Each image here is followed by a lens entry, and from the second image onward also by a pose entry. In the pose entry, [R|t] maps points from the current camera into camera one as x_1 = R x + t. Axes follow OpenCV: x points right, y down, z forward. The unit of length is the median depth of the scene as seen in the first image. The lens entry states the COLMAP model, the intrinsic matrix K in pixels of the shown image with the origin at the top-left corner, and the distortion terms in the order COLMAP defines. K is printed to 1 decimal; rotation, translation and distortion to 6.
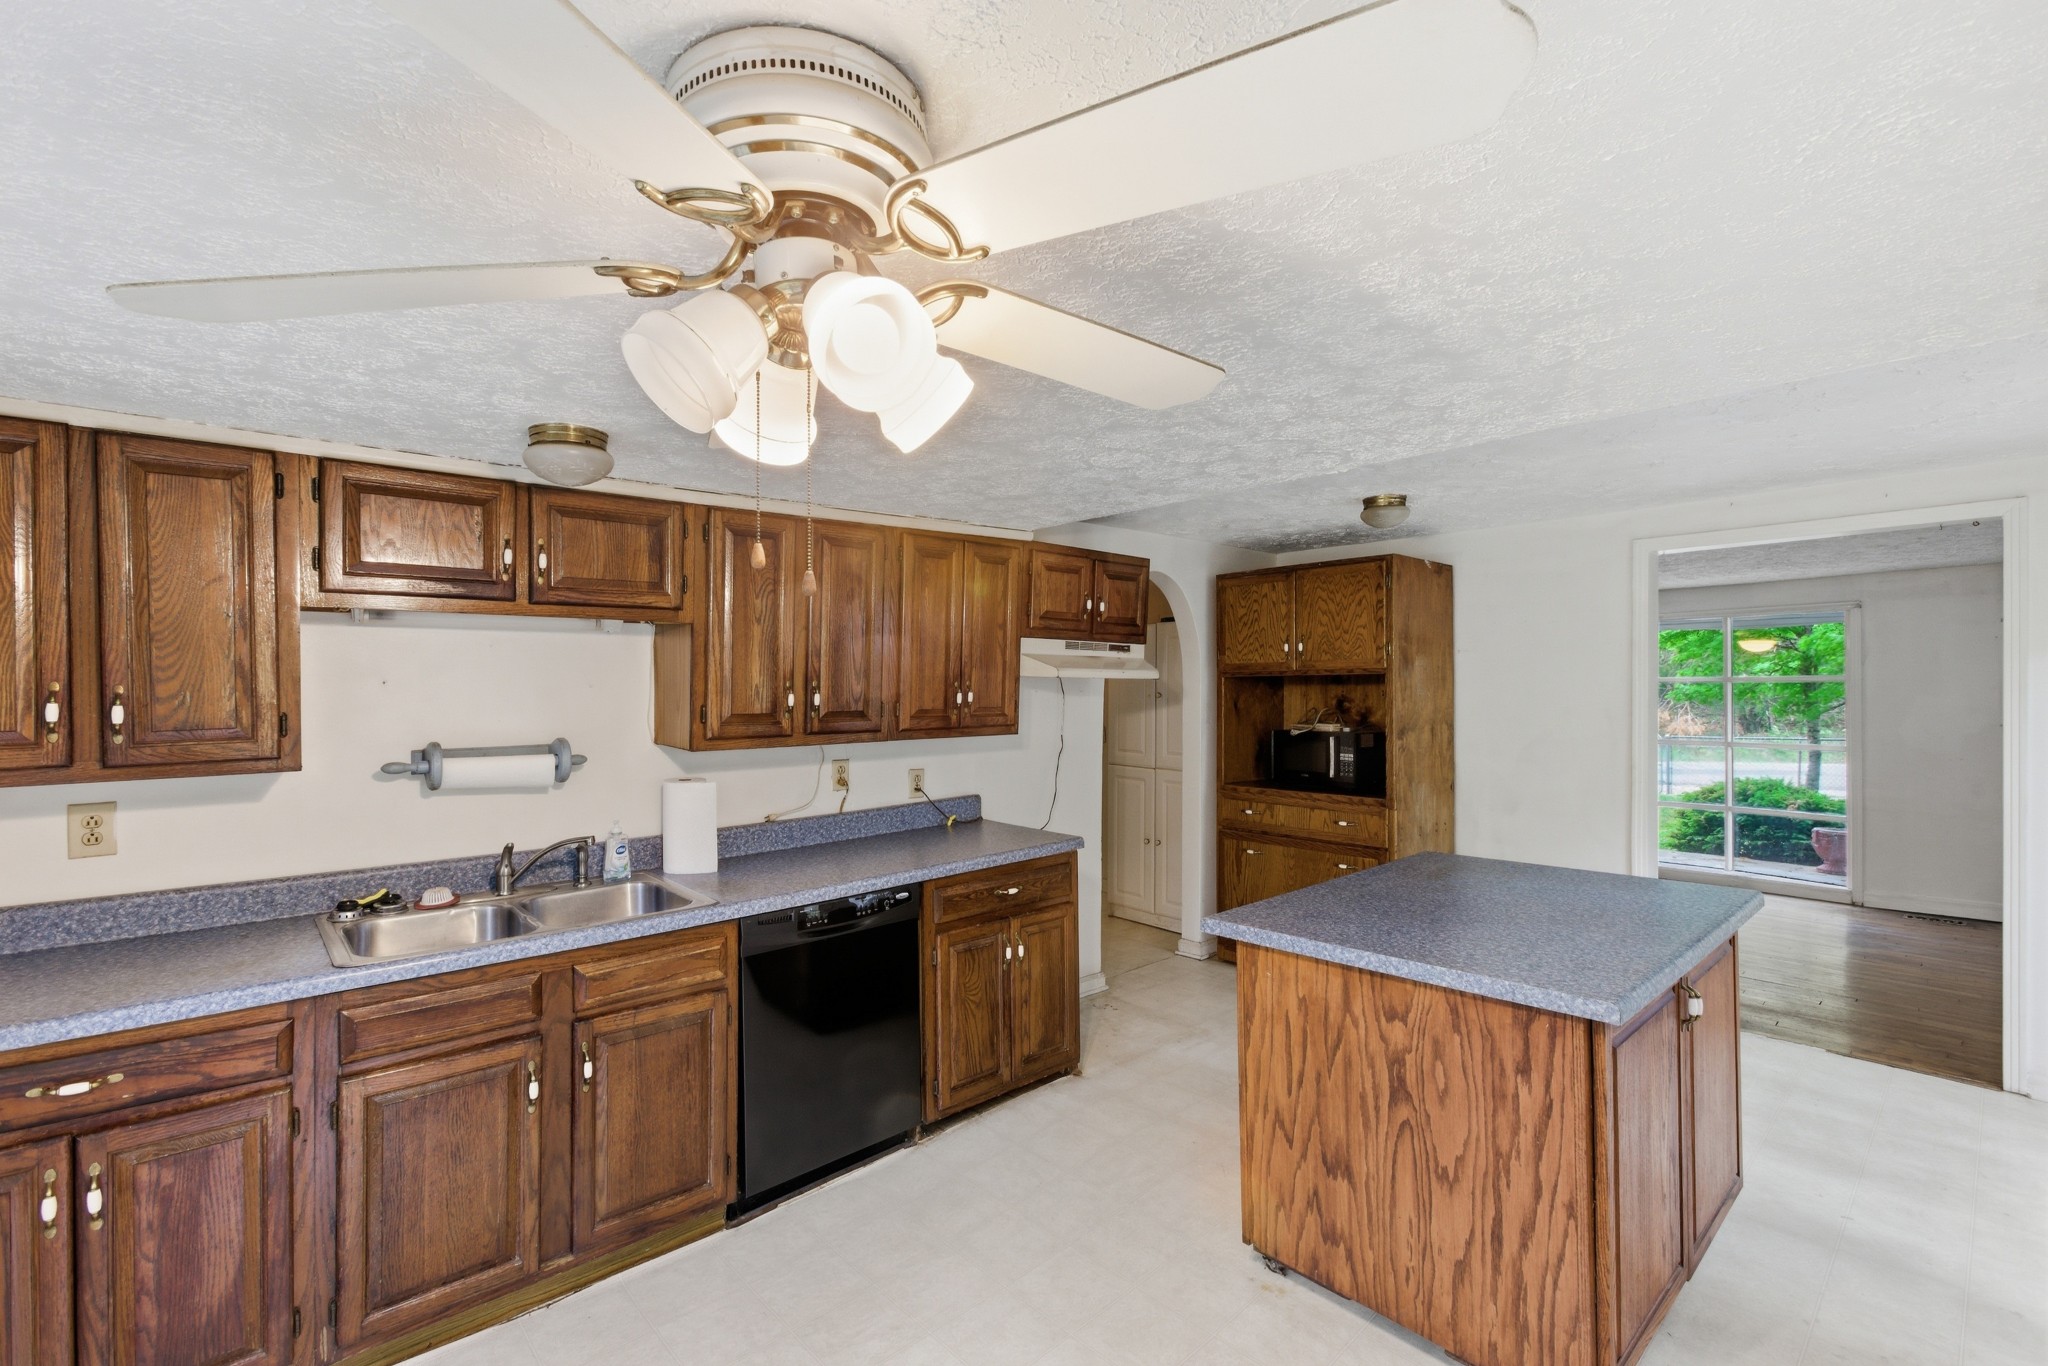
lens RADIAL K [[931.6, 0, 1031.1], [0, 931.6, 682.6], [0, 0, 1]] dist [0.001197, -0.000182]
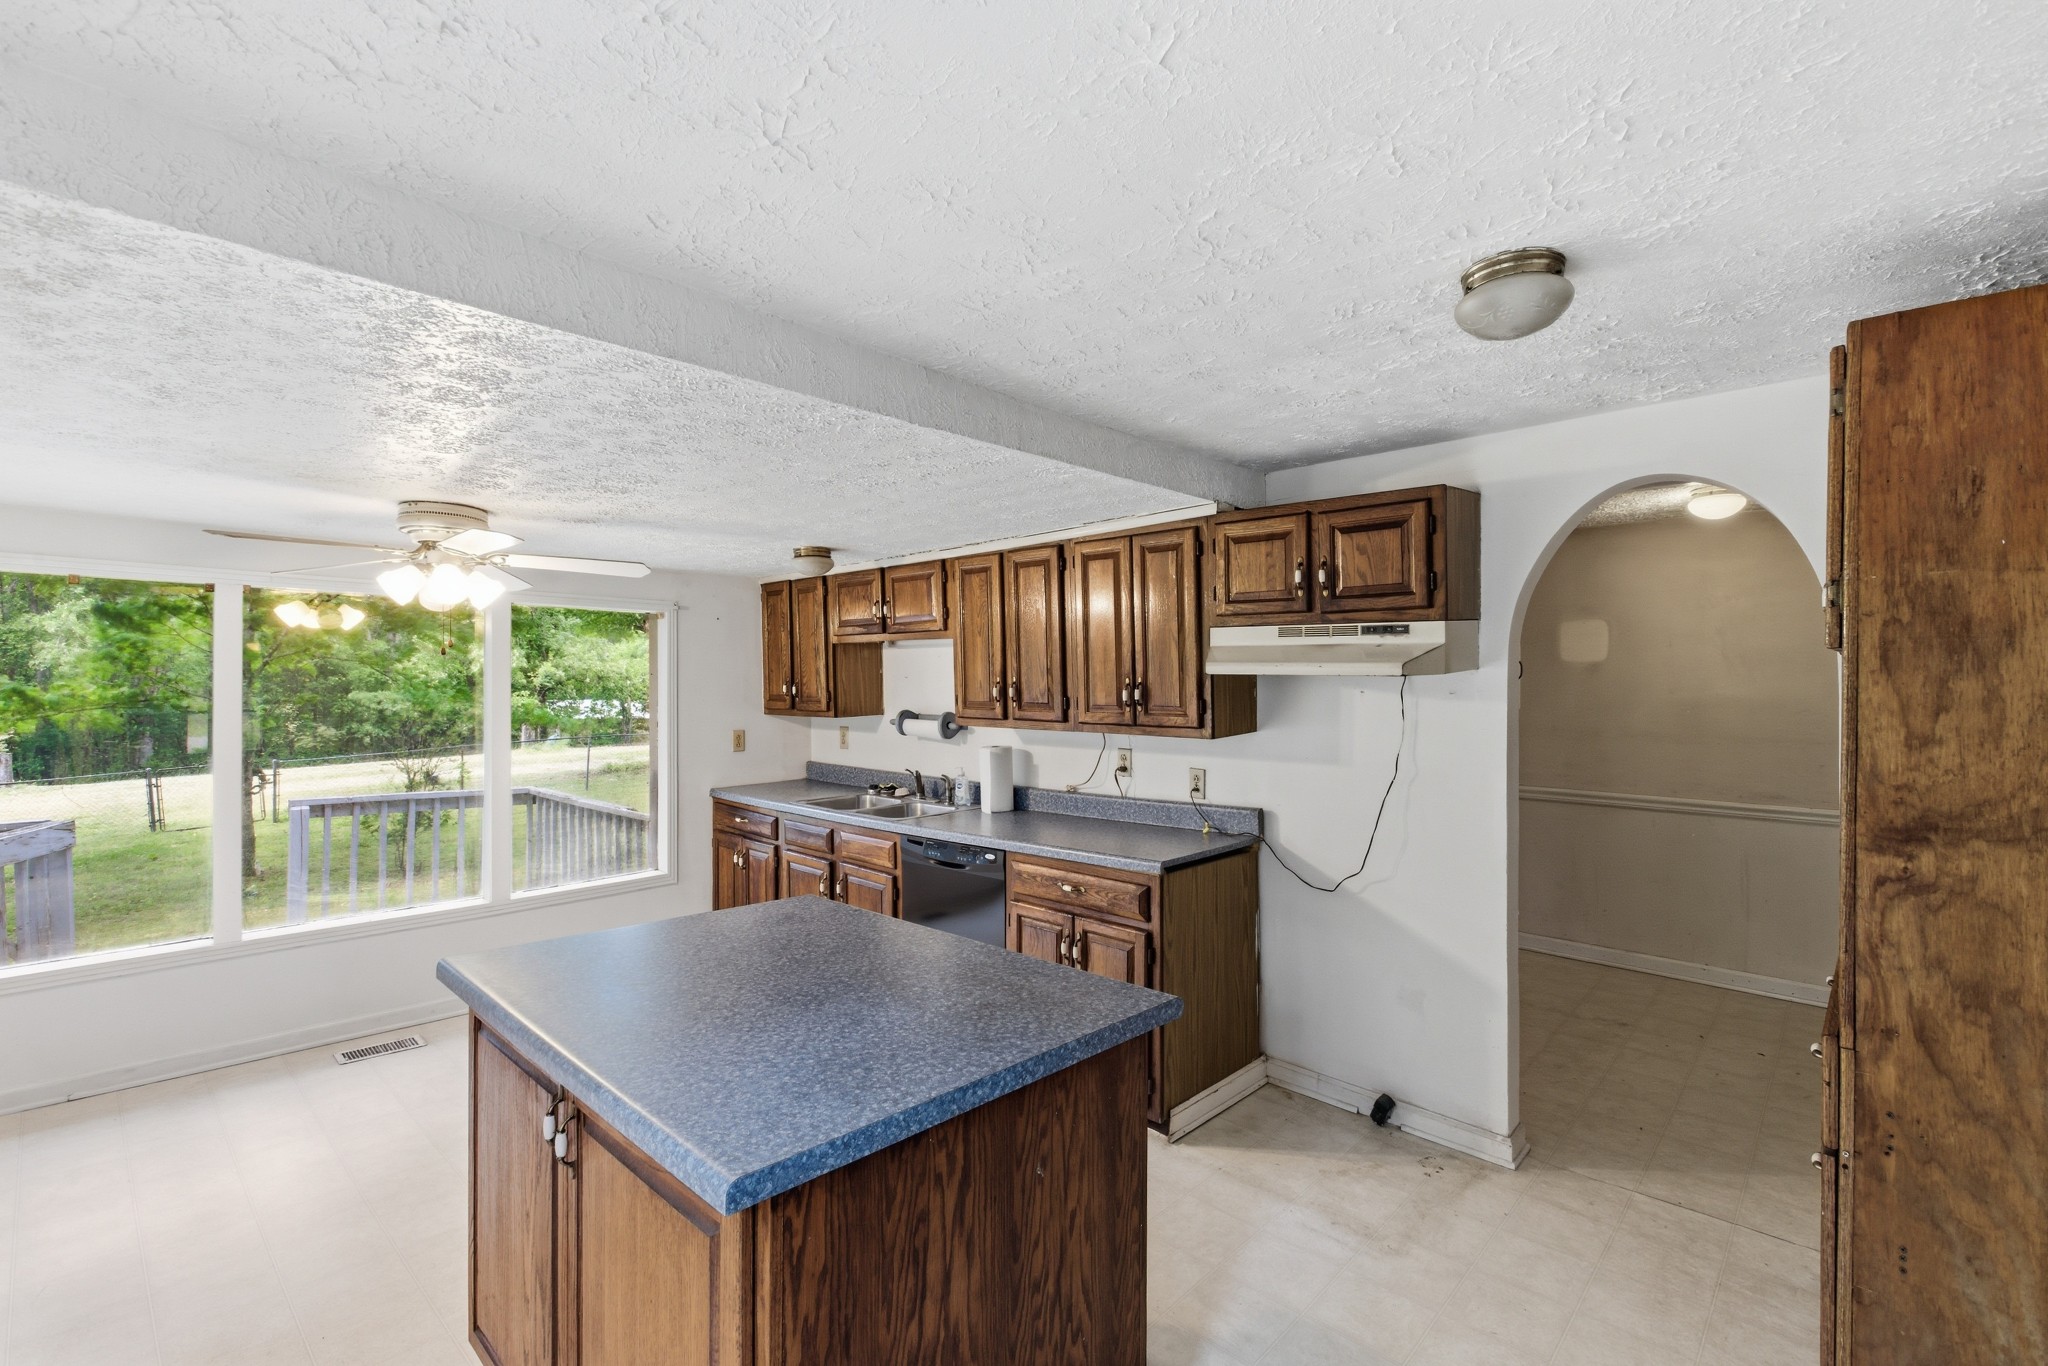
lens RADIAL K [[931.6, 0, 1031.9], [0, 931.6, 677.3], [0, 0, 1]] dist [0.001197, -0.000182]
pose [[0.064540, 0.000896, -0.997915, 0.852482], [-0.003778, 0.999993, 0.000653, -0.001894], [0.997908, 0.003728, 0.064543, 0.782903]]
